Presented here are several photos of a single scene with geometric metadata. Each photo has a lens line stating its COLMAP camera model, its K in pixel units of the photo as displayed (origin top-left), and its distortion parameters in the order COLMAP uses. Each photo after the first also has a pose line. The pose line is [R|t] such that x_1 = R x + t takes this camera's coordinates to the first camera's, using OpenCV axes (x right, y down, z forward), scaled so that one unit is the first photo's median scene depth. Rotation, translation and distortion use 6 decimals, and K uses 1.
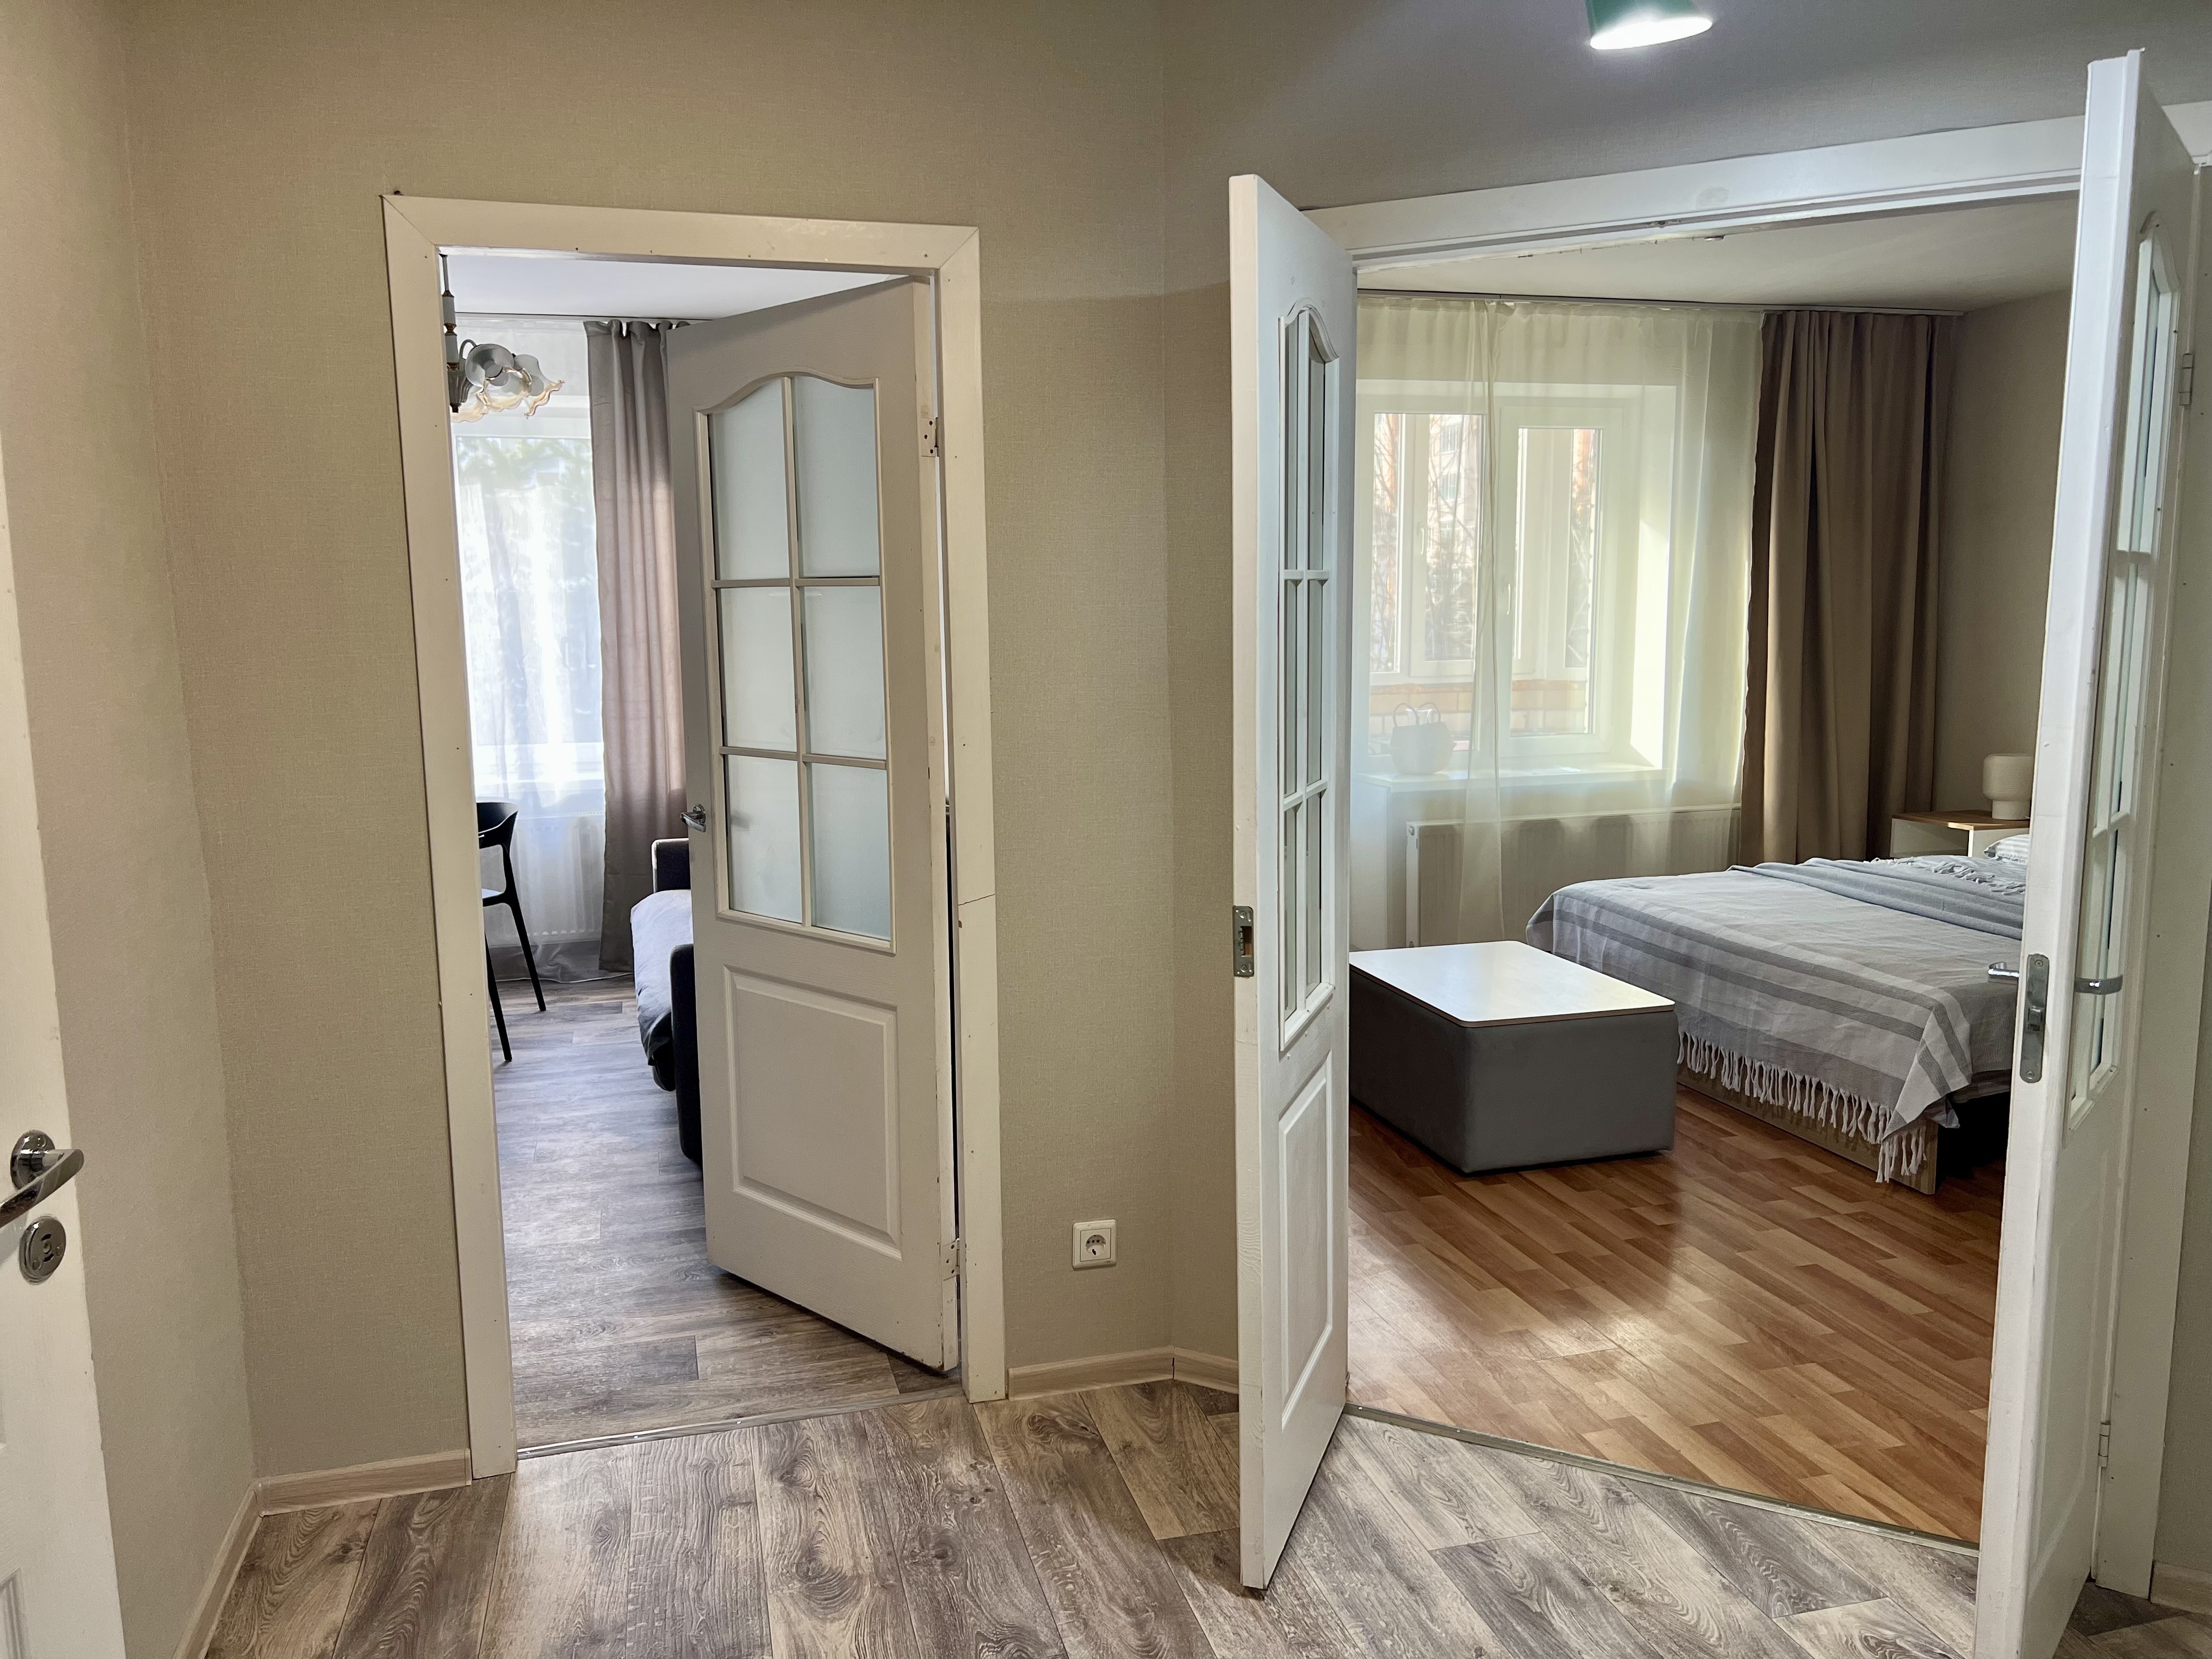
lens RADIAL K [[1658.6, 0, 1118.3], [0, 1658.6, 819.5], [0, 0, 1]] dist [0.055218, -0.061753]
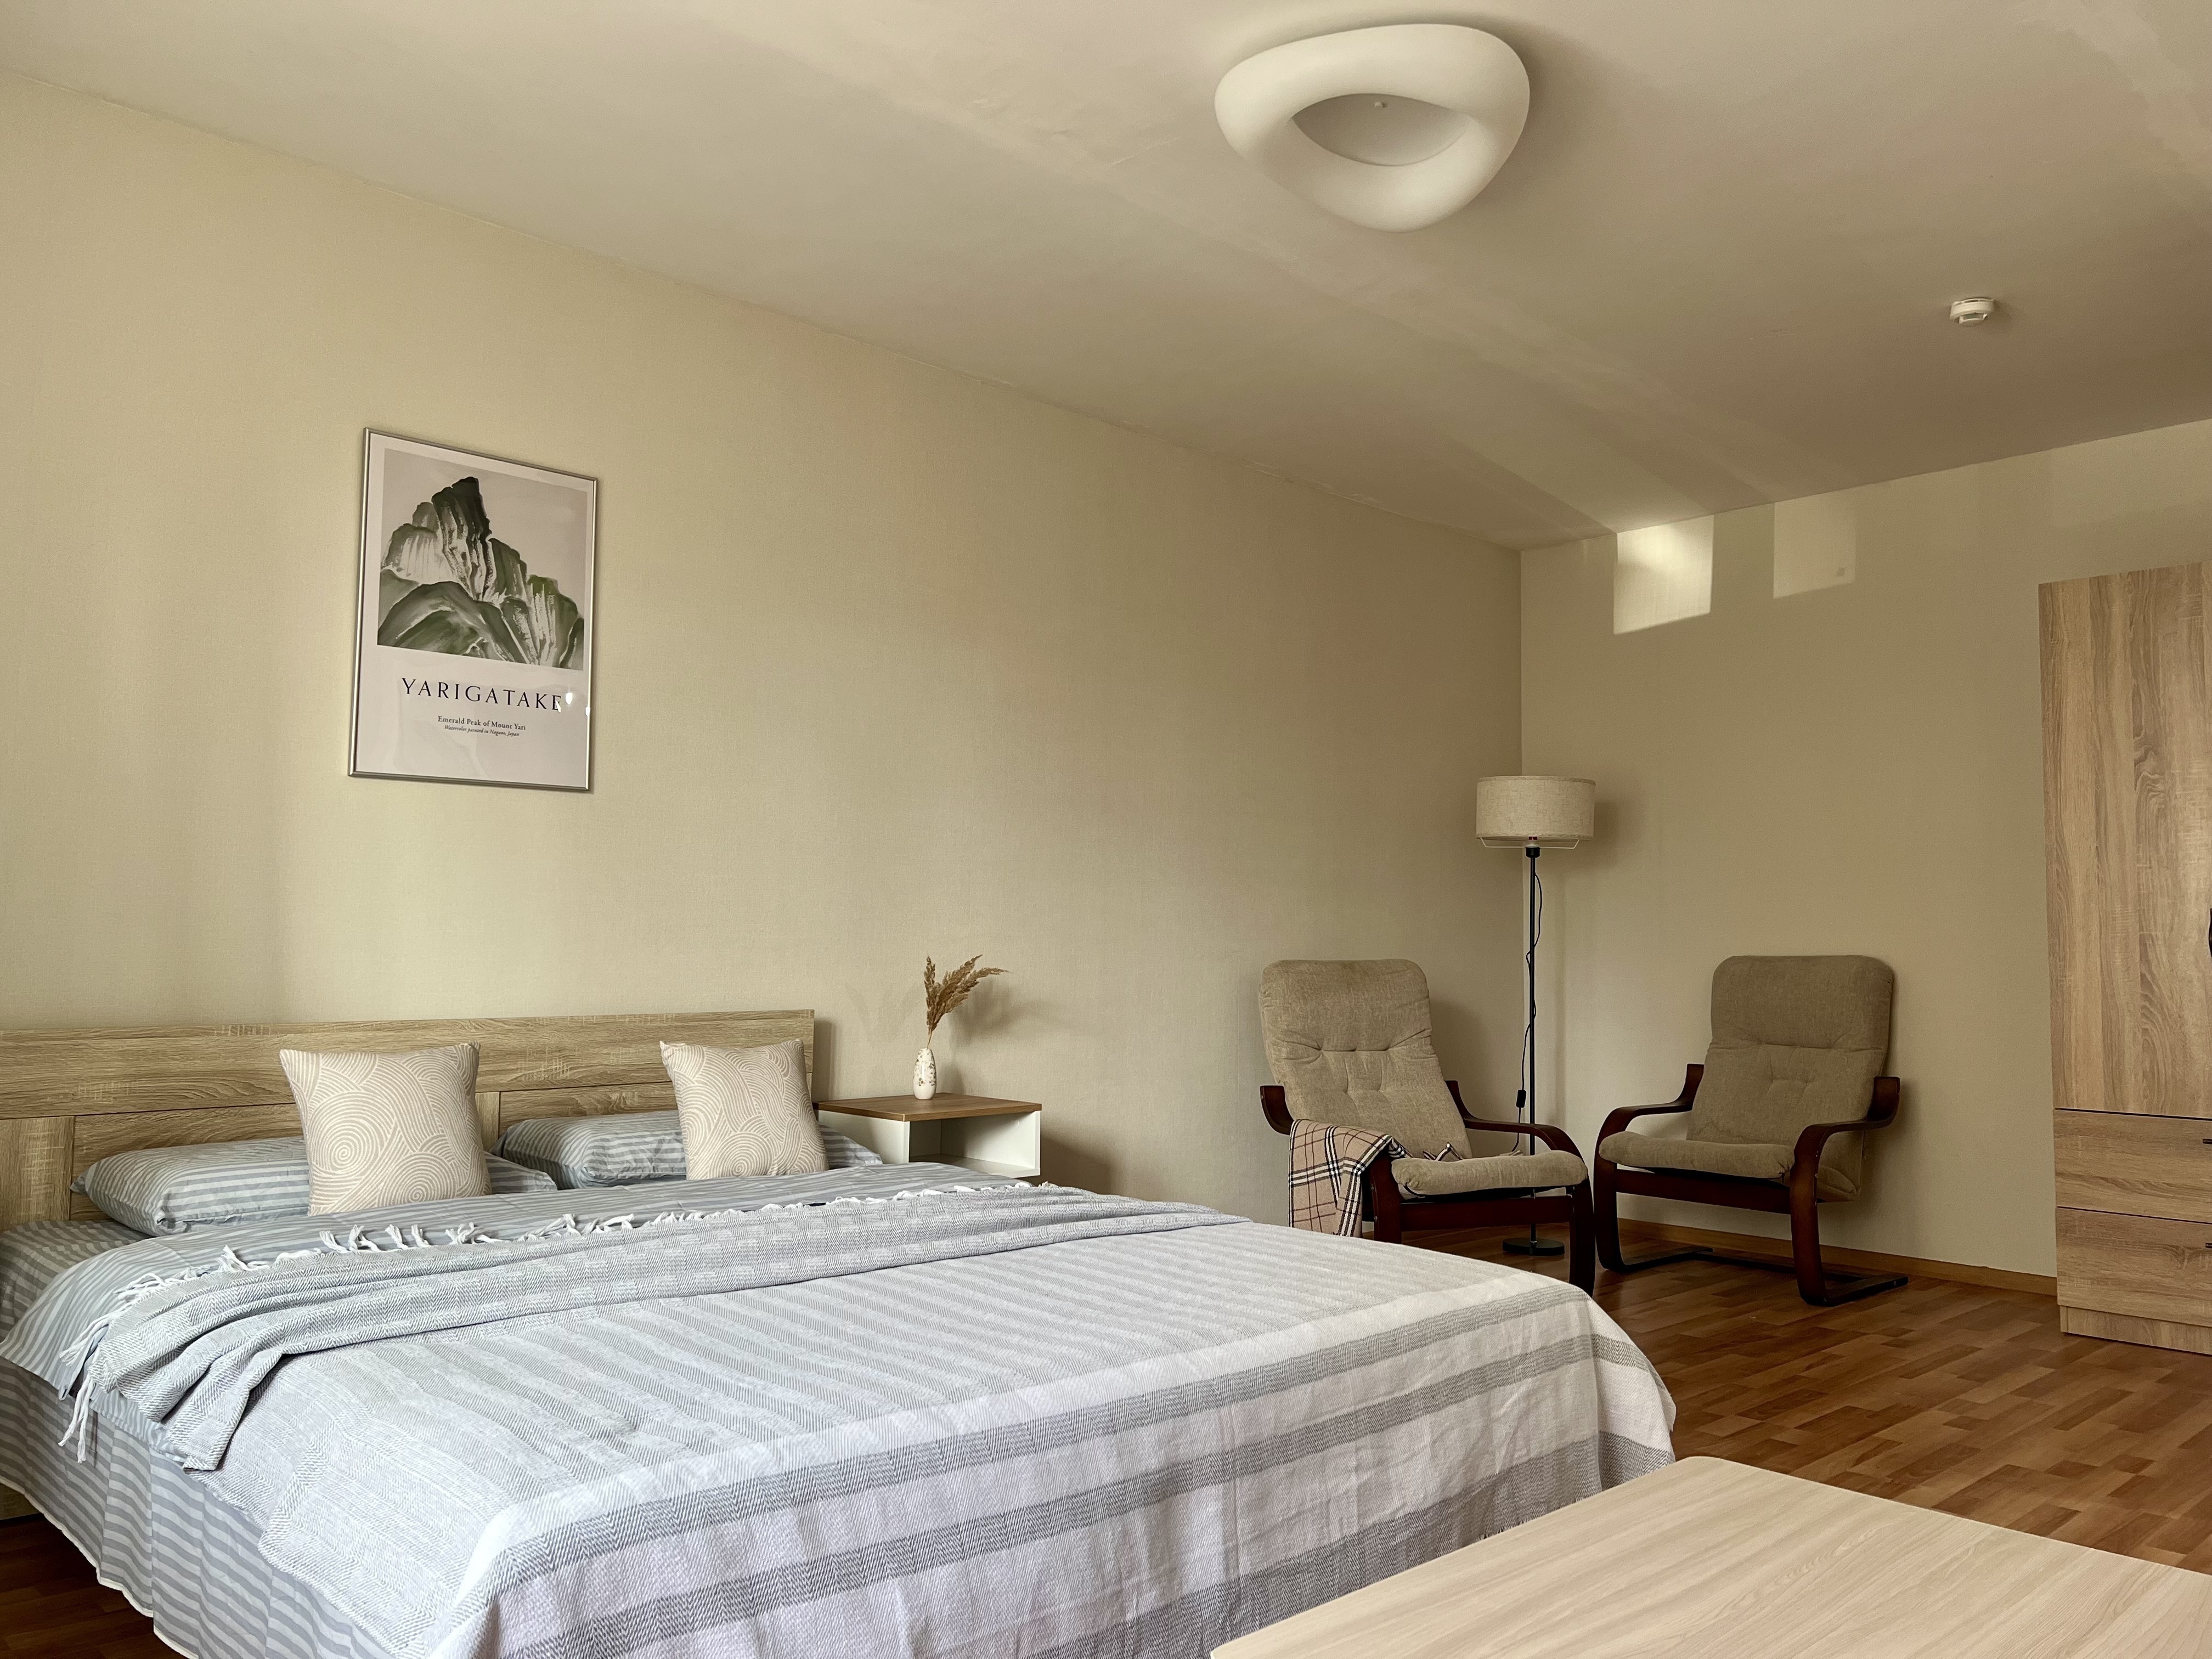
lens RADIAL K [[1658.6, 0, 1117.1], [0, 1658.6, 804.5], [0, 0, 1]] dist [0.055218, -0.061753]
pose [[-0.461003, 0.092252, 0.882590, -0.003075], [0.118259, 0.992097, -0.041929, -0.057776], [-0.879483, 0.085045, -0.468270, 1.276599]]
